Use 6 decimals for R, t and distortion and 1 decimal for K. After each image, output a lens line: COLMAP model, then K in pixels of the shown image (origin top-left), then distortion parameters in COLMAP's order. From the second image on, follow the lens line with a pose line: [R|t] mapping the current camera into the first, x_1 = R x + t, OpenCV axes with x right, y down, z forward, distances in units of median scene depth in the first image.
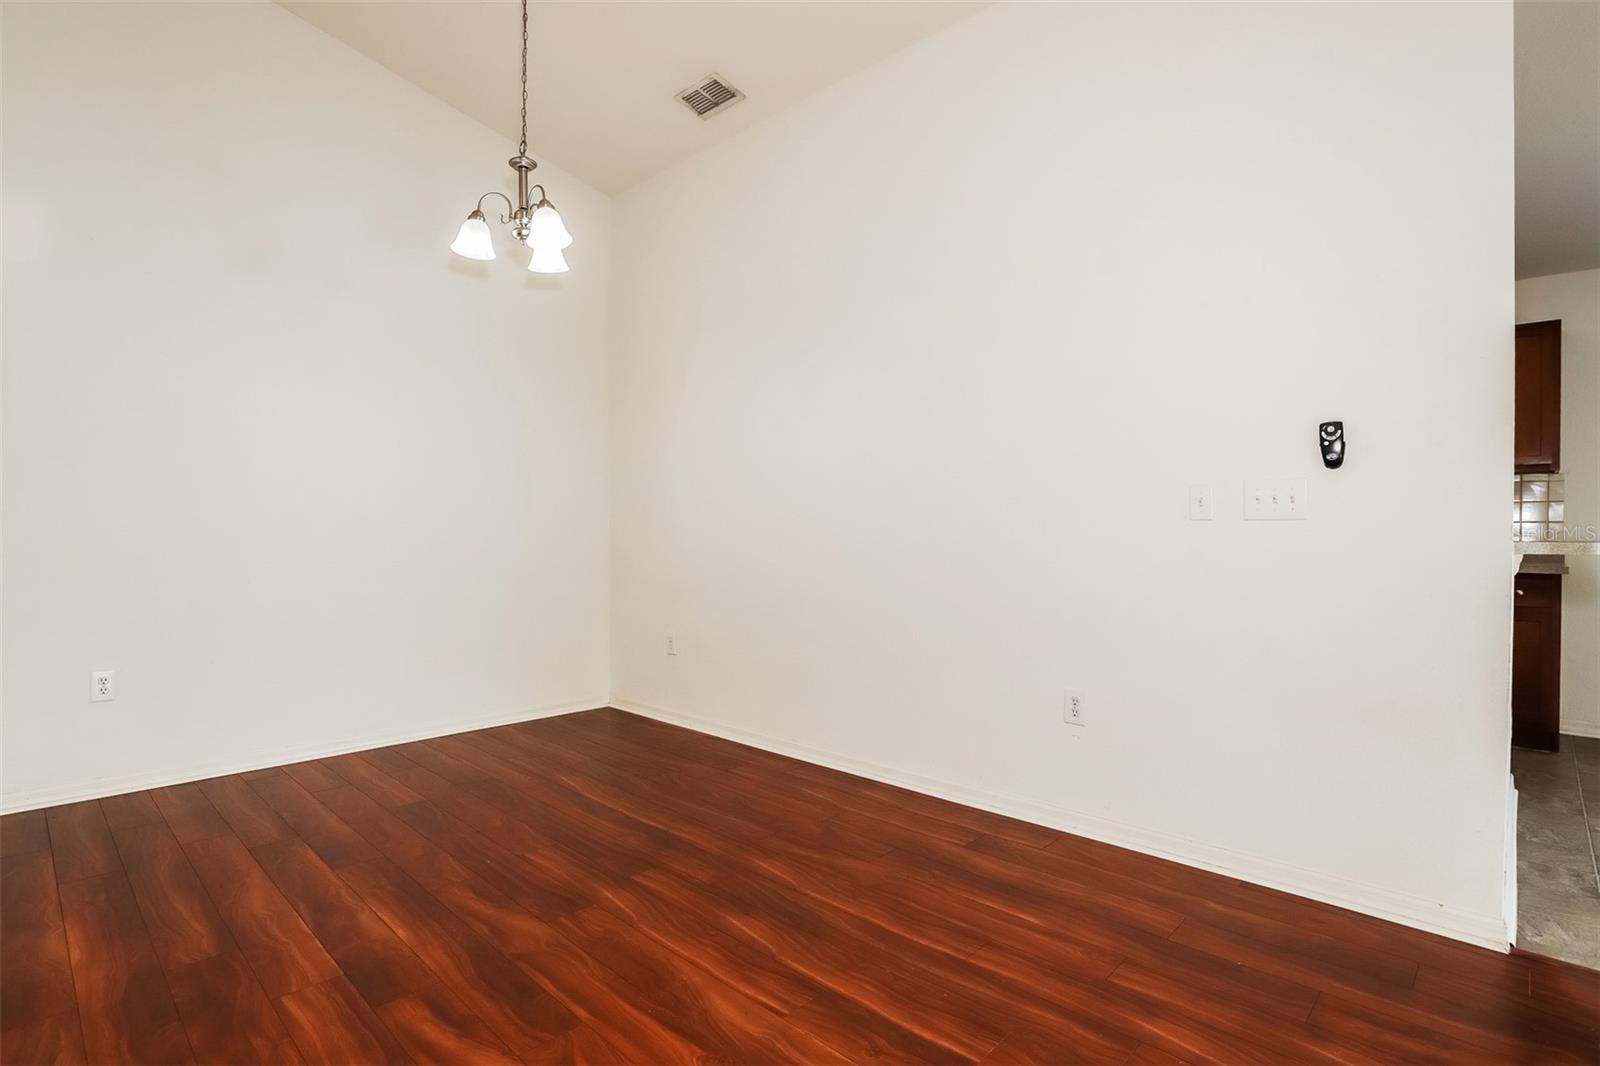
lens RADIAL K [[786.1, 0, 800.0], [0, 786.1, 533.0], [0, 0, 1]] dist [-0.021071, -0.000230]
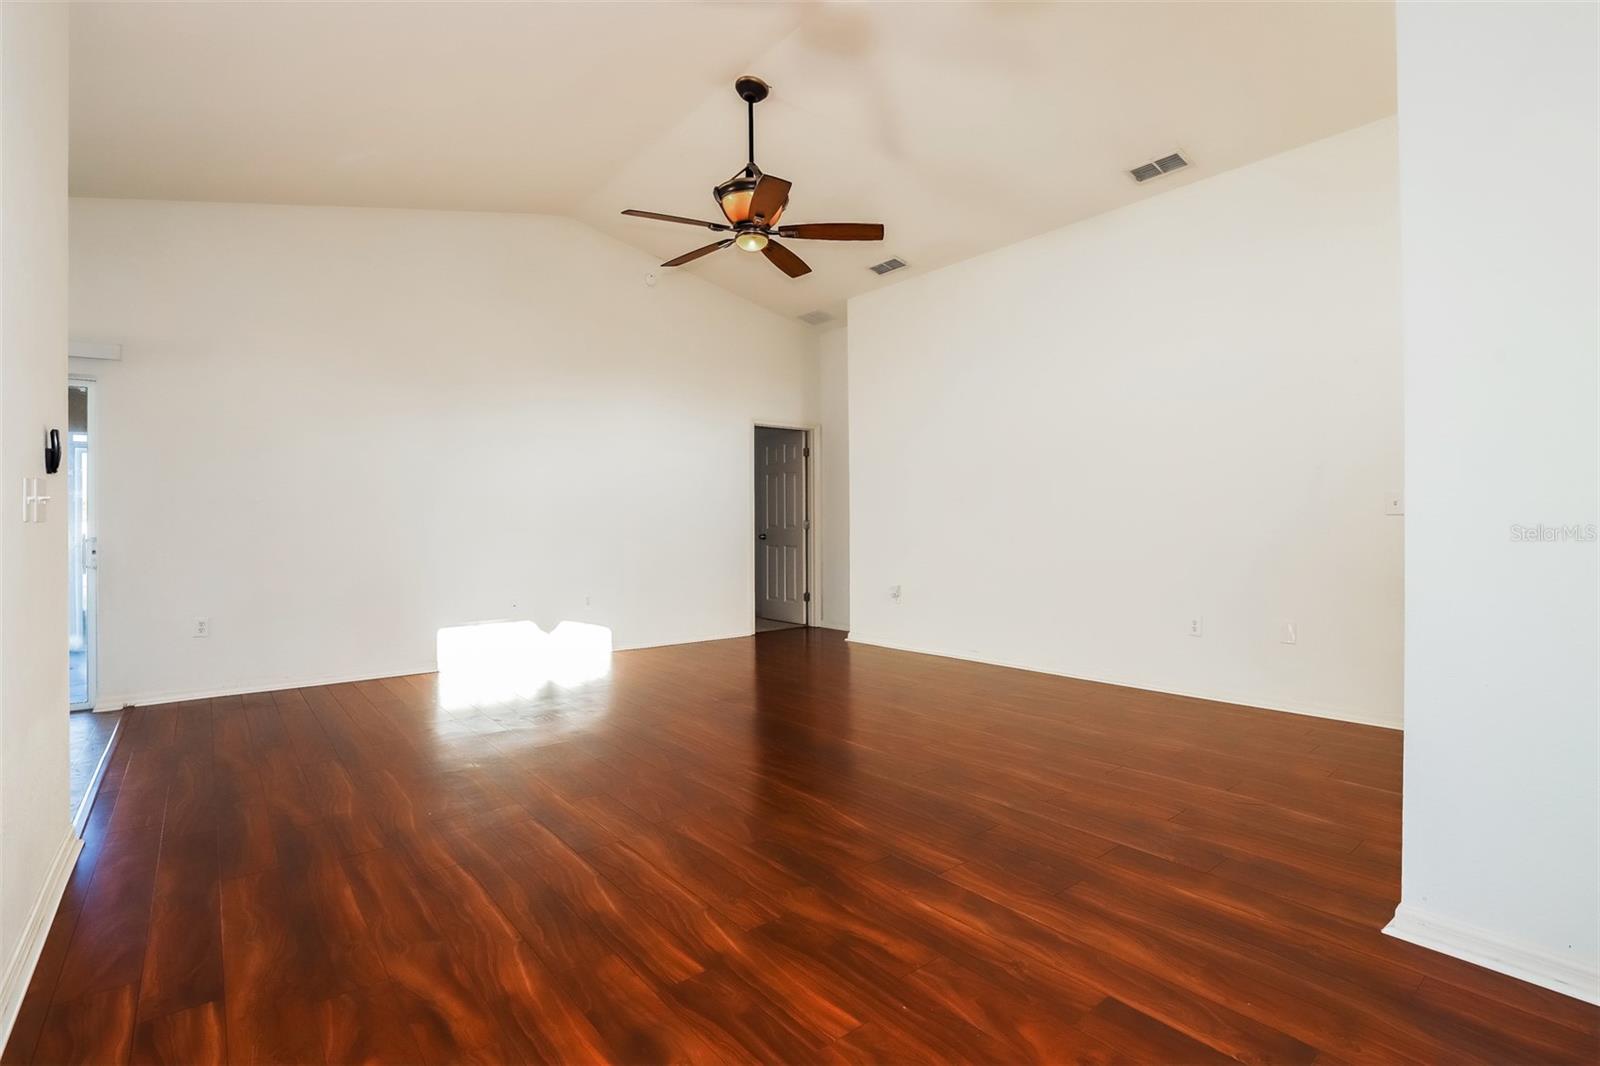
lens RADIAL K [[756.5, 0, 806.4], [0, 756.5, 532.0], [0, 0, 1]] dist [0.000164, 0.000245]
pose [[-0.991589, 0.006308, 0.129270, -0.463506], [0.008040, 0.999885, 0.012885, -0.008203], [-0.129174, 0.013816, -0.991526, 1.923997]]
